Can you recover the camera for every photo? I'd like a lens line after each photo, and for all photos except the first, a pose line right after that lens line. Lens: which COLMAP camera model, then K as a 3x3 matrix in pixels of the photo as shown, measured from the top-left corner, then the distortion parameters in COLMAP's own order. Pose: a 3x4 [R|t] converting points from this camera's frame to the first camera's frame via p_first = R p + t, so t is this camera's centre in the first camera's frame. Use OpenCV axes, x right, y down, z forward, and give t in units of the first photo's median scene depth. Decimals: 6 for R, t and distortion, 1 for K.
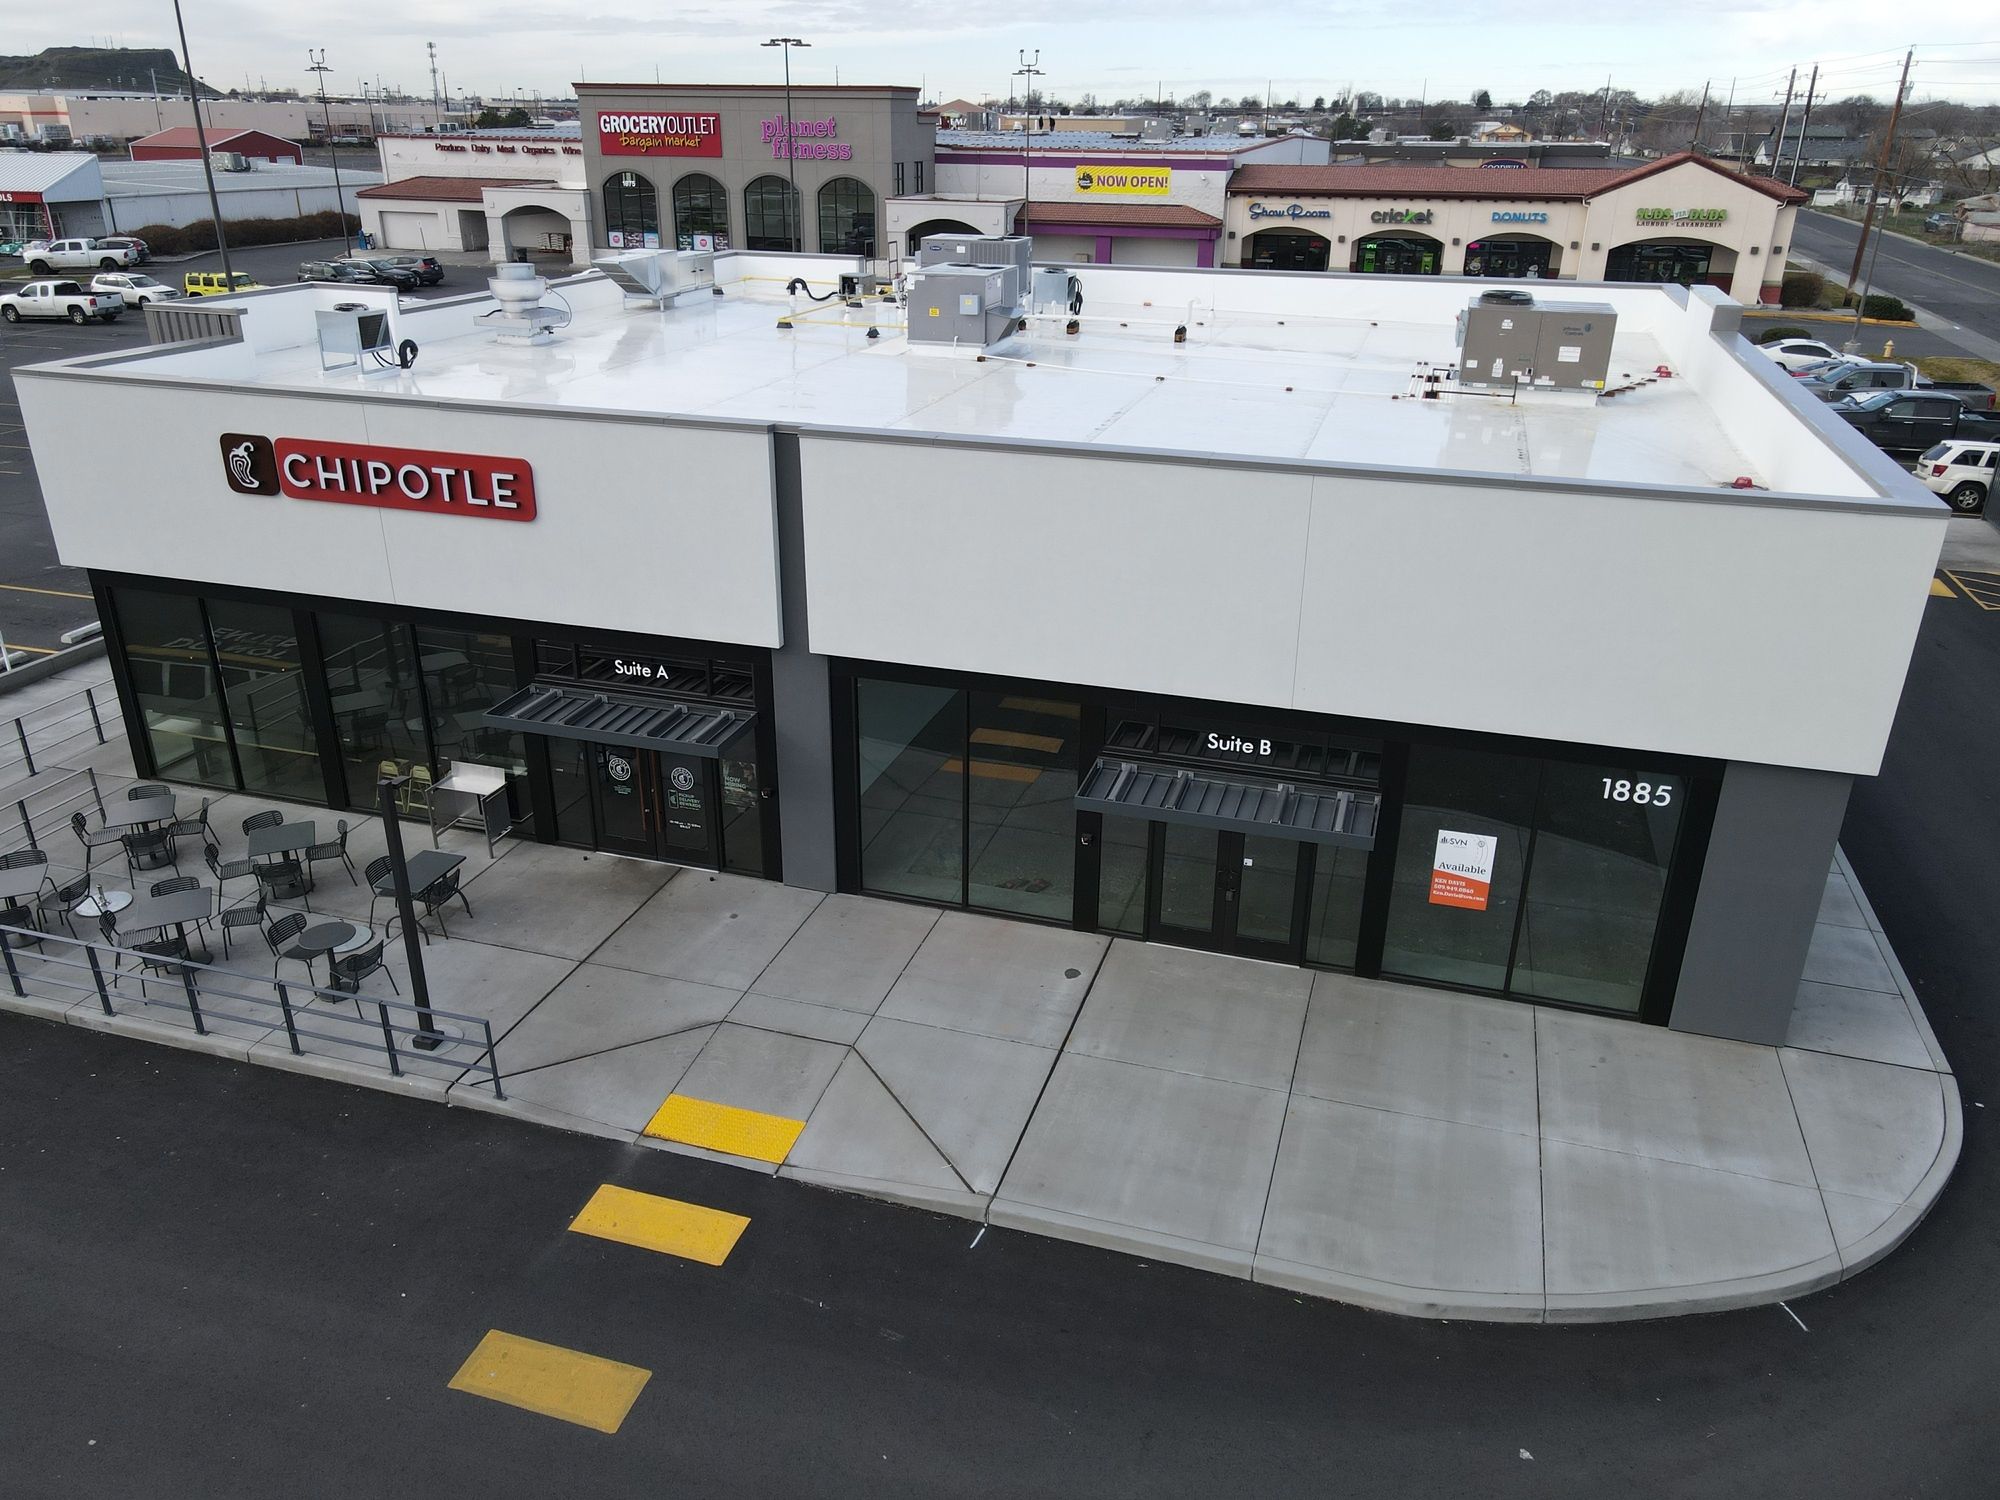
lens RADIAL K [[1461.1, 0, 997.2], [0, 1461.1, 741.3], [0, 0, 1]] dist [0.023307, -0.001365]
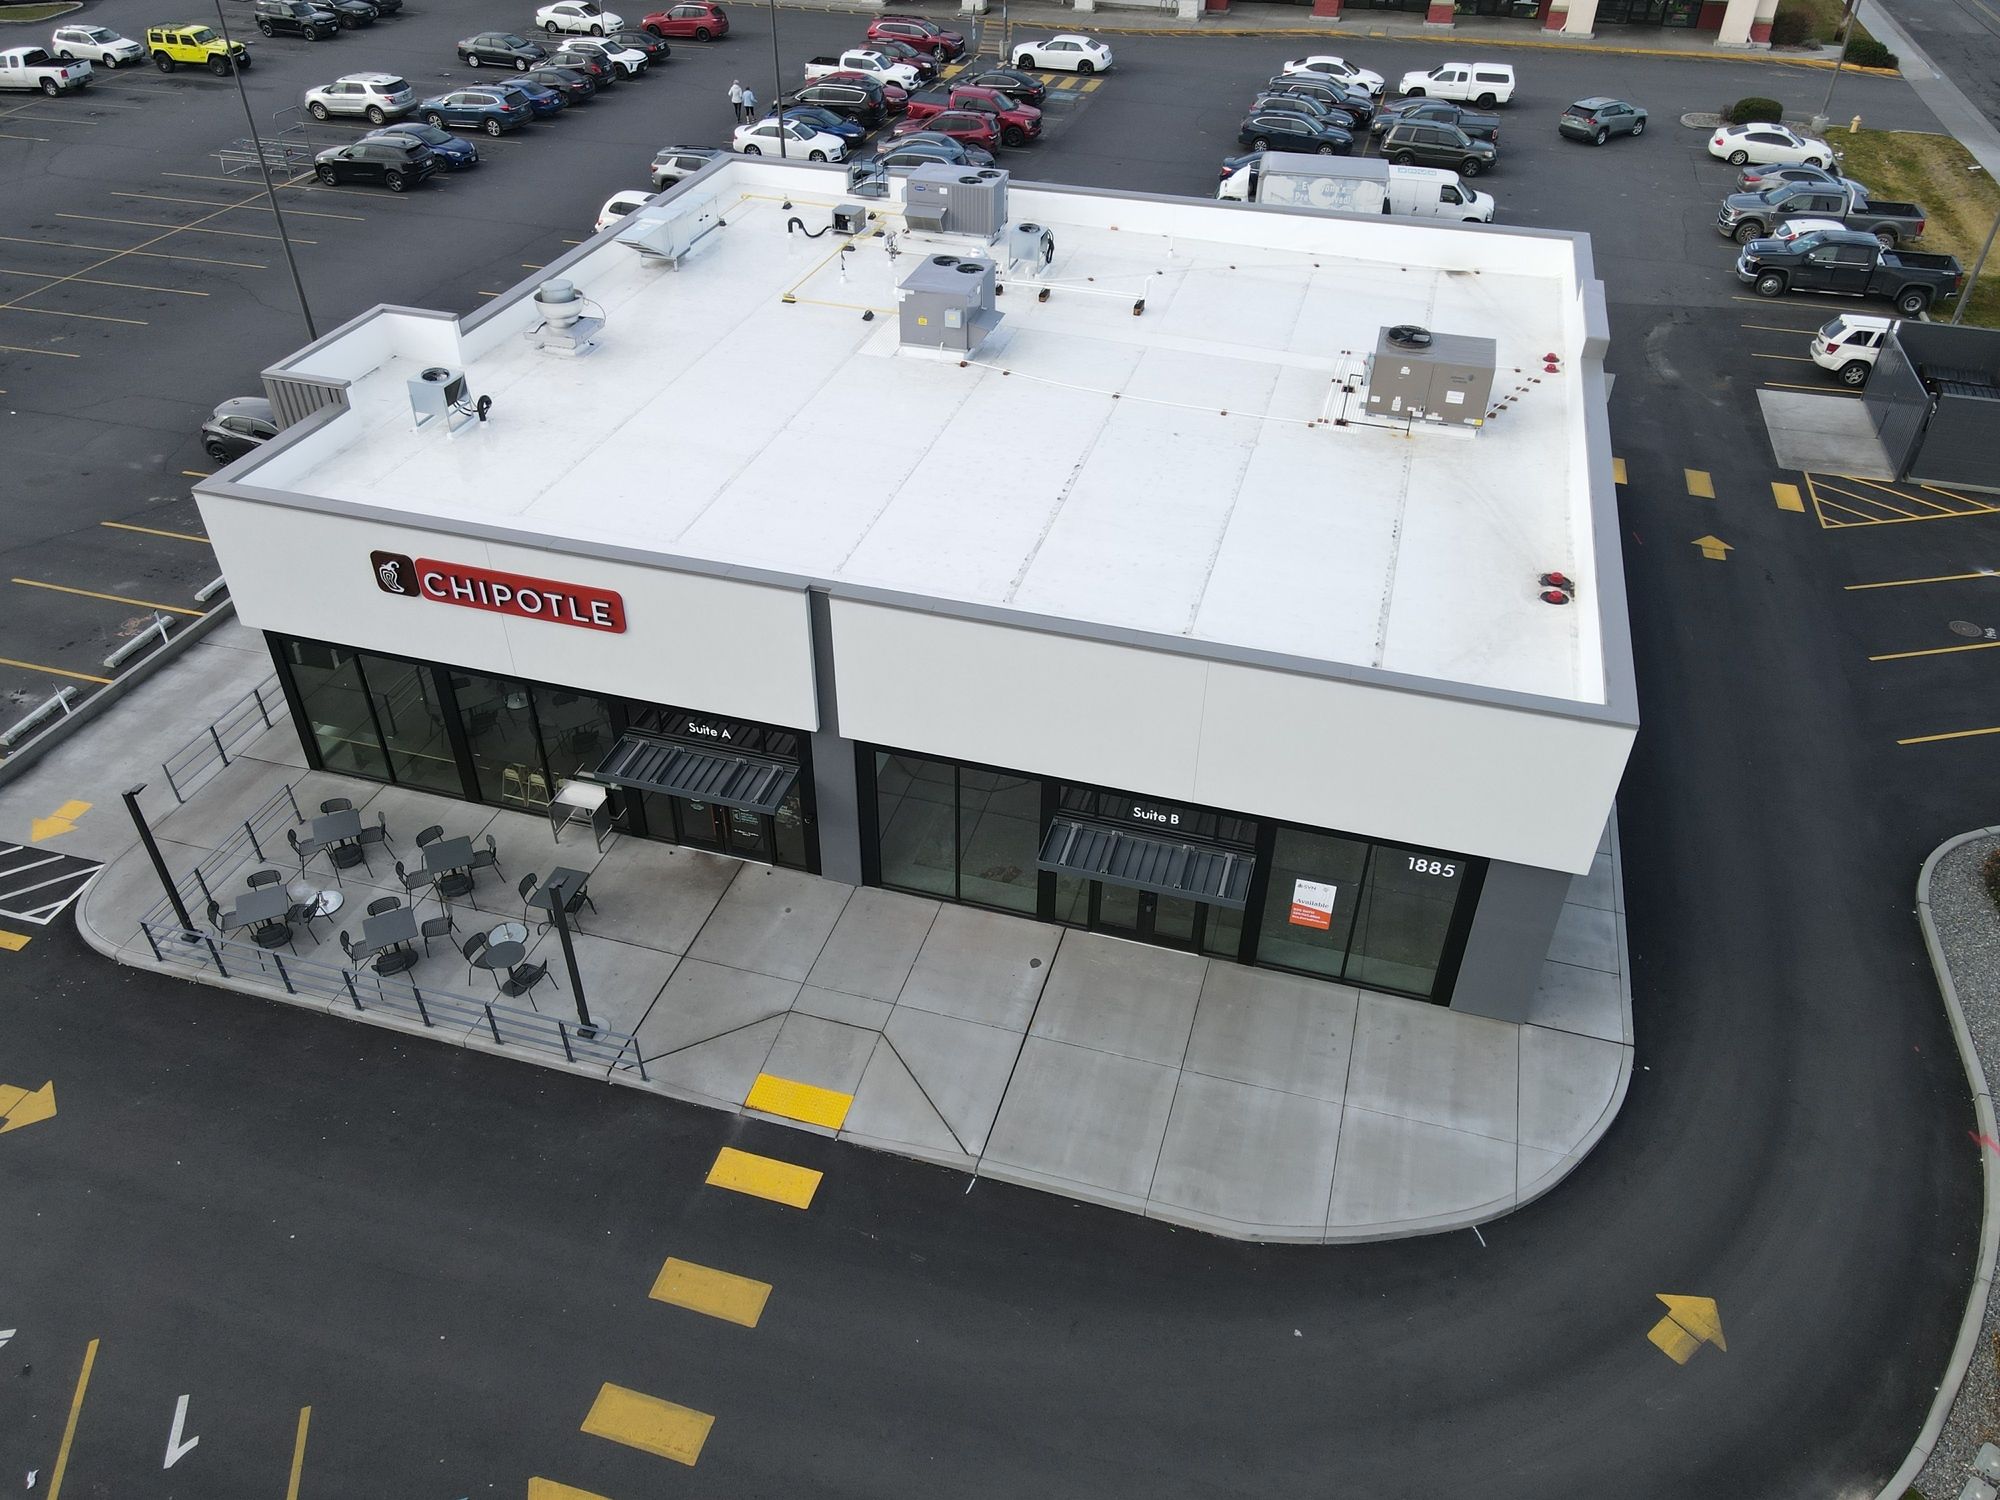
lens RADIAL K [[1465.2, 0, 995.9], [0, 1465.2, 738.7], [0, 0, 1]] dist [0.014284, 0.011679]
pose [[0.999928, -0.008013, 0.008966, 0.002616], [0.005652, 0.971312, 0.237742, -0.375740], [-0.010614, -0.237674, 0.971287, -0.303710]]
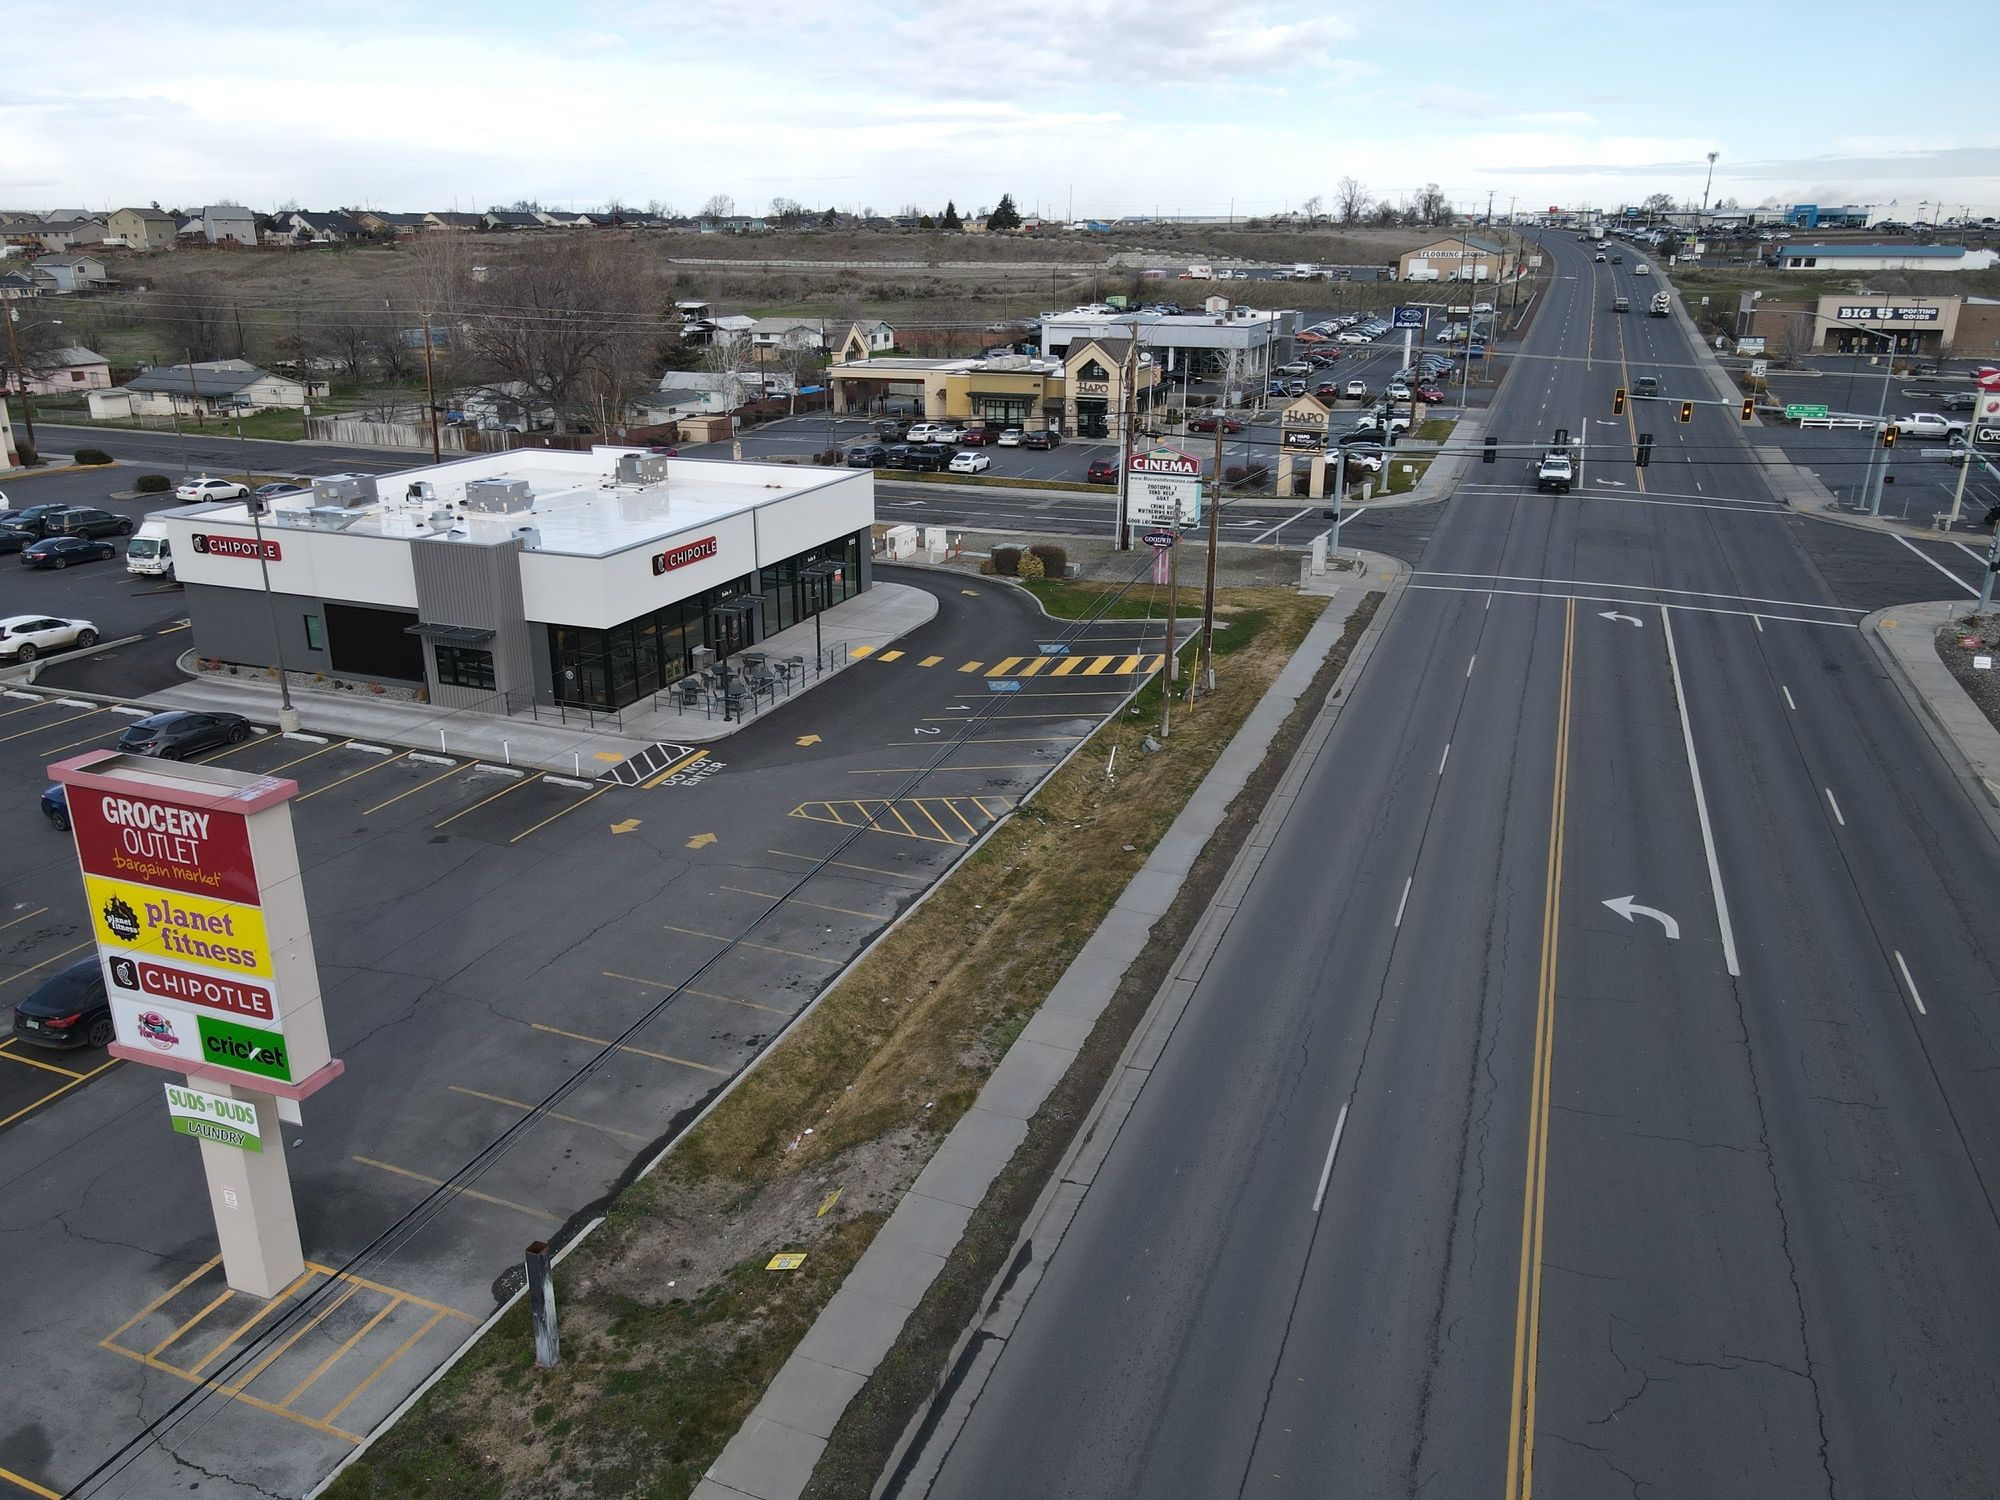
lens RADIAL K [[1465.2, 0, 995.9], [0, 1465.2, 738.7], [0, 0, 1]] dist [0.014284, 0.011679]
pose [[0.073328, -0.331883, 0.940466, -3.629379], [0.388105, 0.878167, 0.279638, -0.478090], [-0.918693, 0.344494, 0.193200, -0.090060]]
